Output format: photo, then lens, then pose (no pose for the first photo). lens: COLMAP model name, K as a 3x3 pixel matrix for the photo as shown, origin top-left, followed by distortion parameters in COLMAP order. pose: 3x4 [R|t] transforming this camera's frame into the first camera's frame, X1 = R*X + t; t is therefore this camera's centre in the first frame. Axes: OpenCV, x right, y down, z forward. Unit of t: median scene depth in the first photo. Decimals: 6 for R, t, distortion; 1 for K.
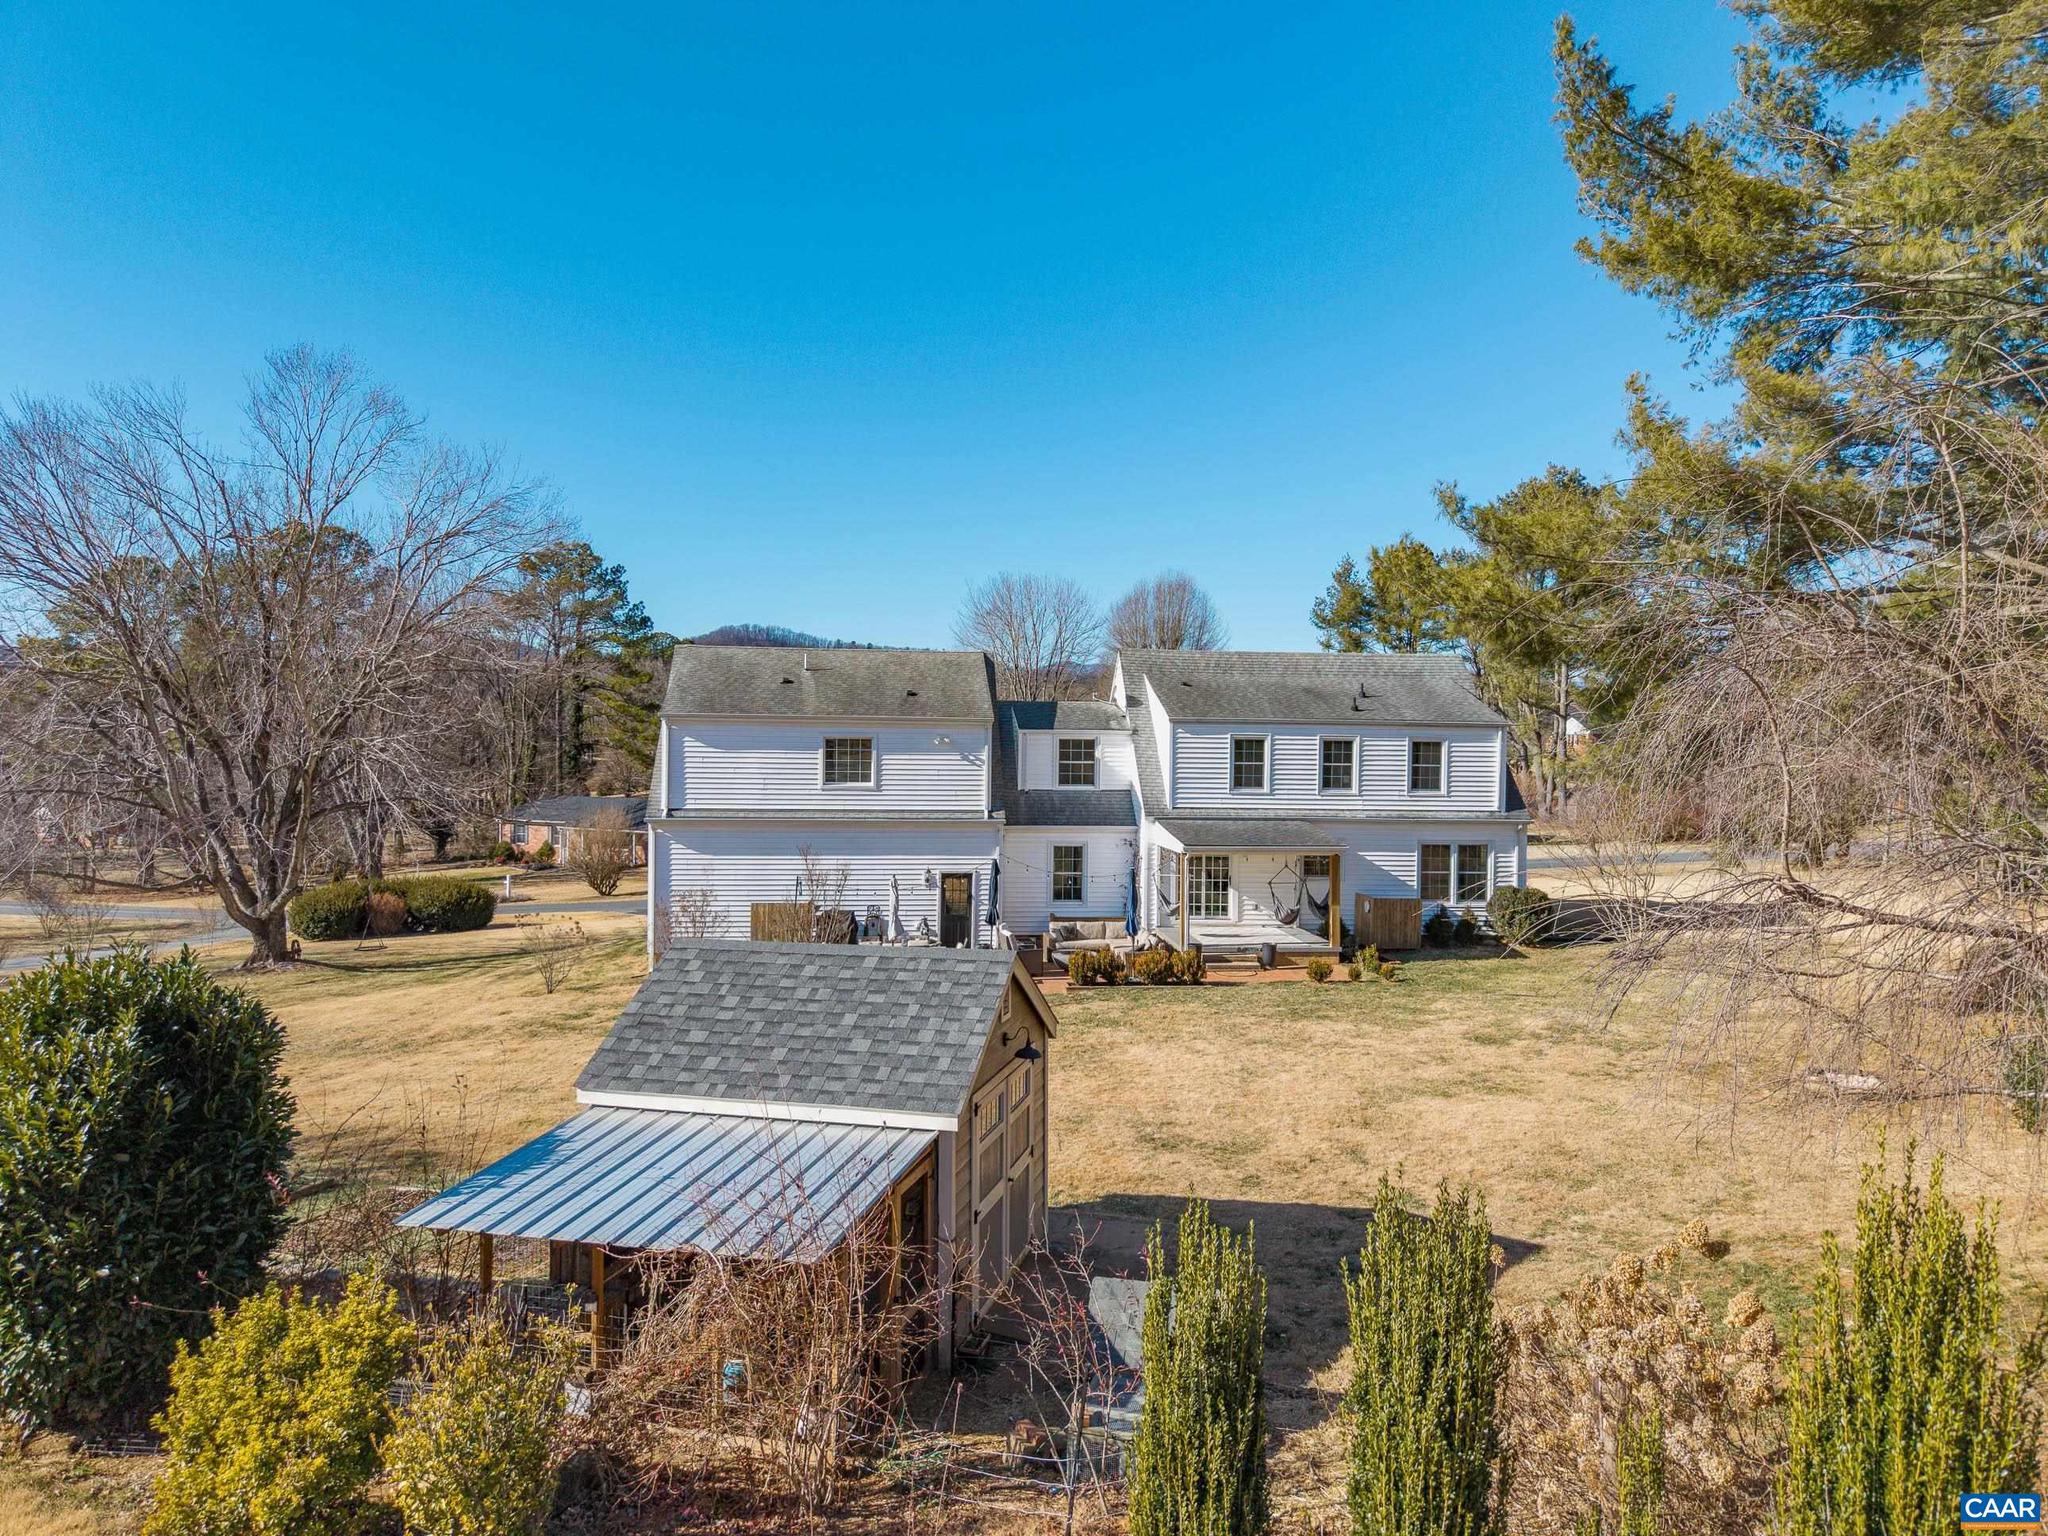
lens RADIAL K [[1392.0, 0, 1024.0], [0, 1392.0, 768.0], [0, 0, 1]] dist [0.041190, -0.080313]
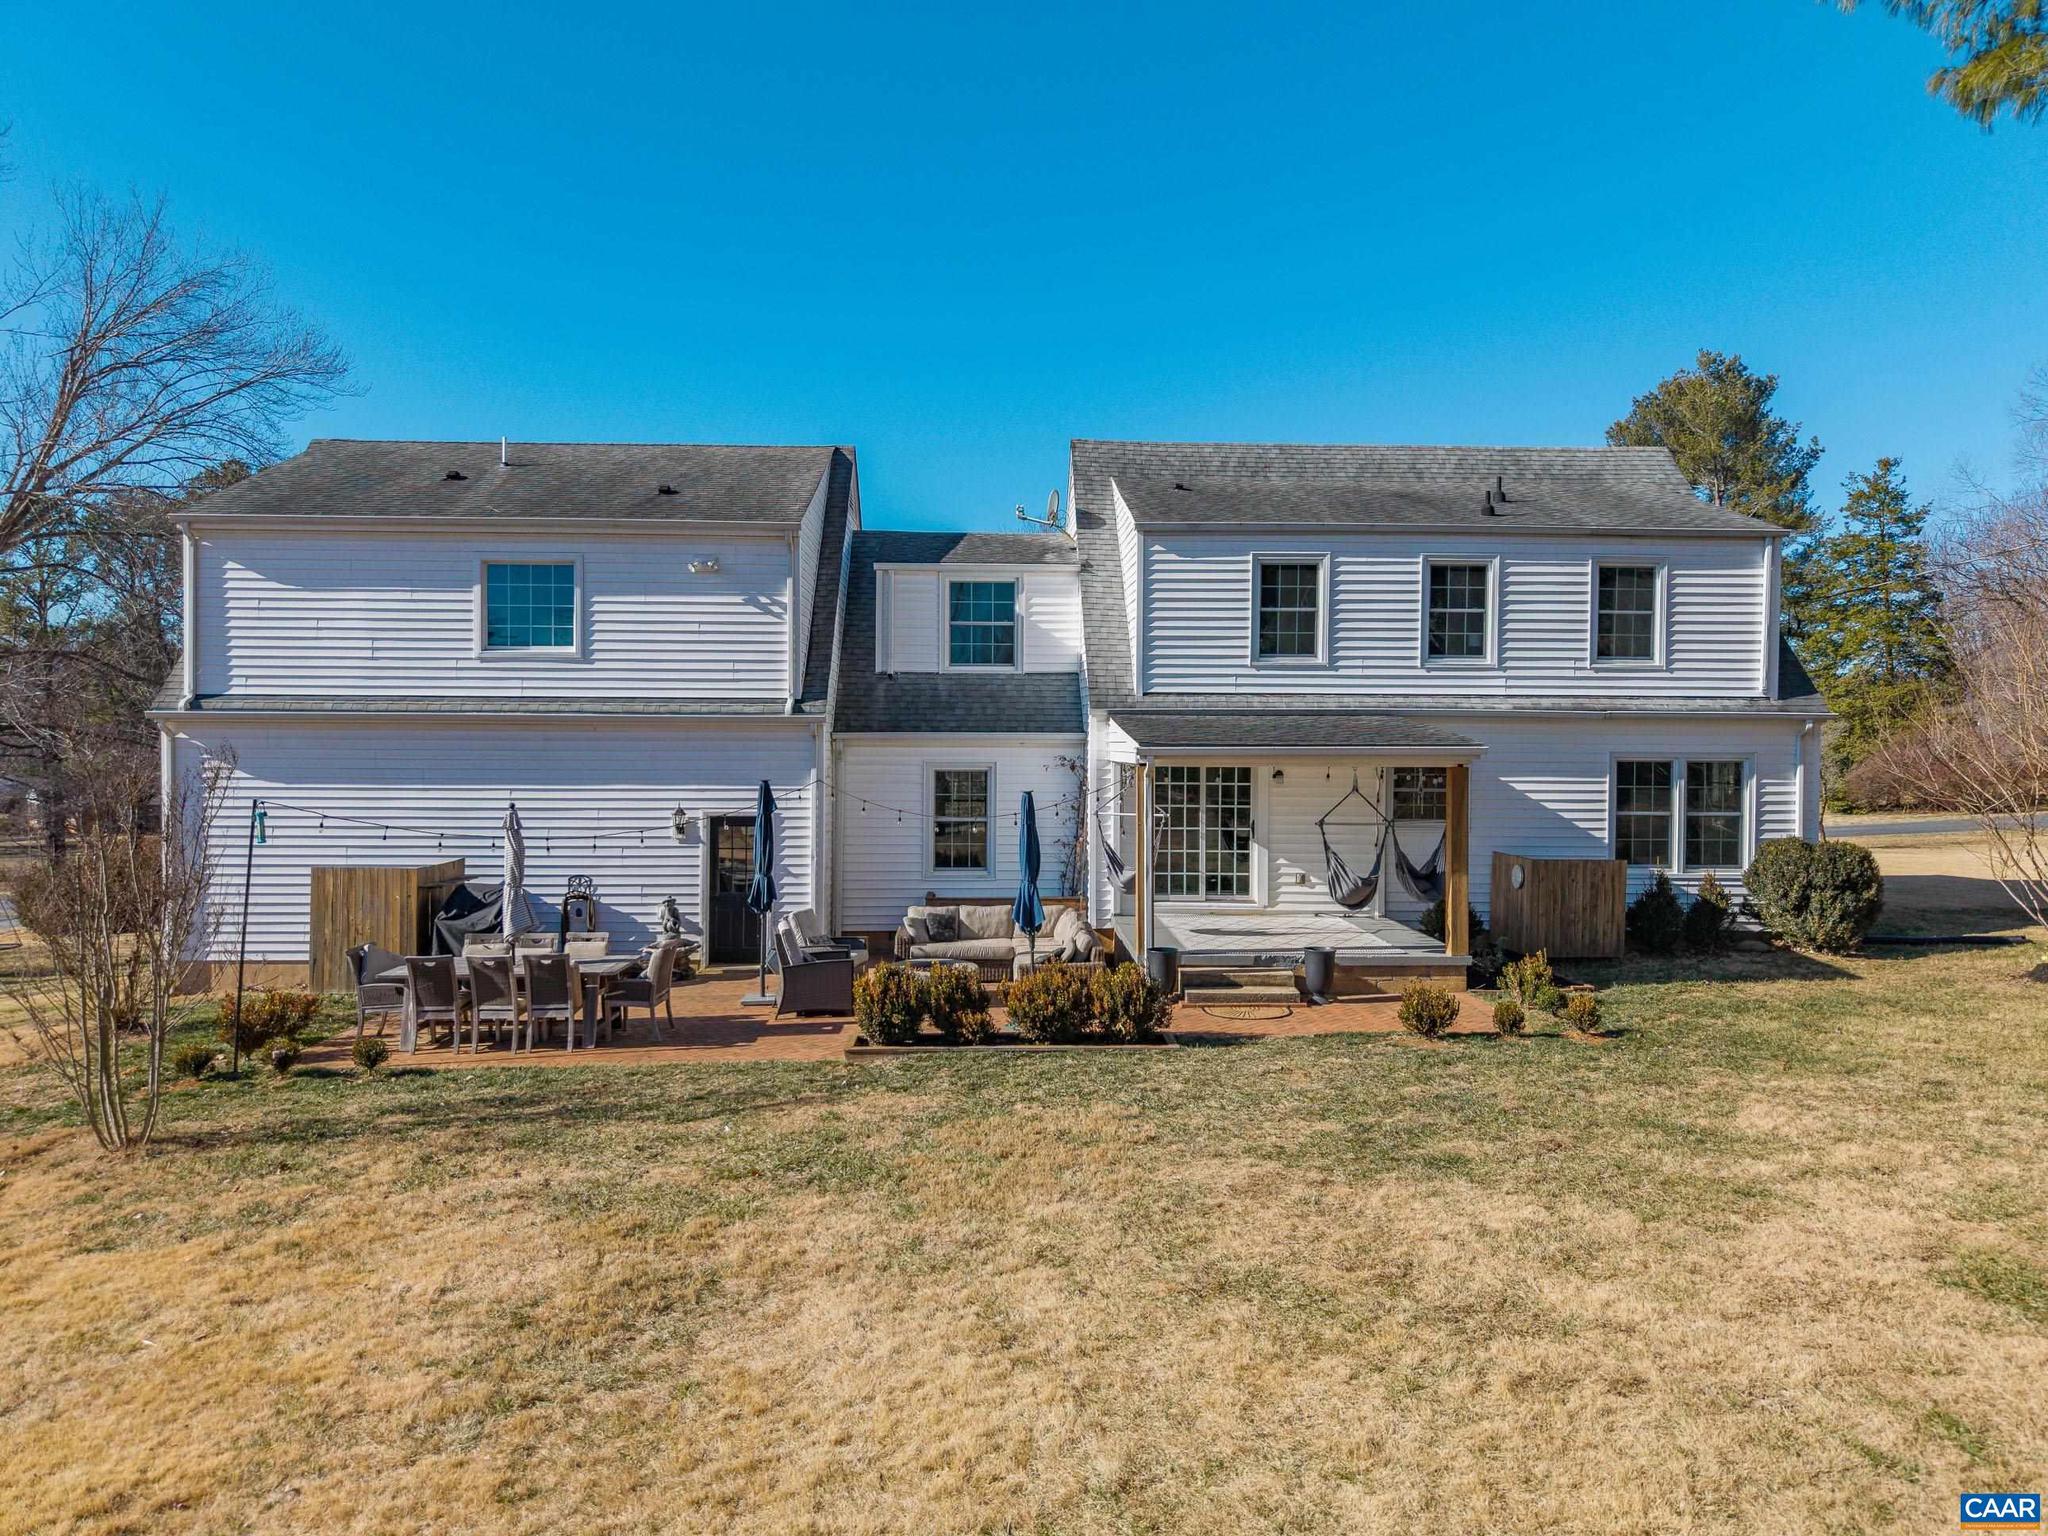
lens RADIAL K [[1388.7, 0, 1036.1], [0, 1388.7, 775.2], [0, 0, 1]] dist [0.005931, -0.003091]
pose [[0.998354, -0.005602, -0.057086, 0.094751], [0.005908, 0.999969, 0.005195, 0.056397], [0.057055, -0.005524, 0.998356, 0.462758]]
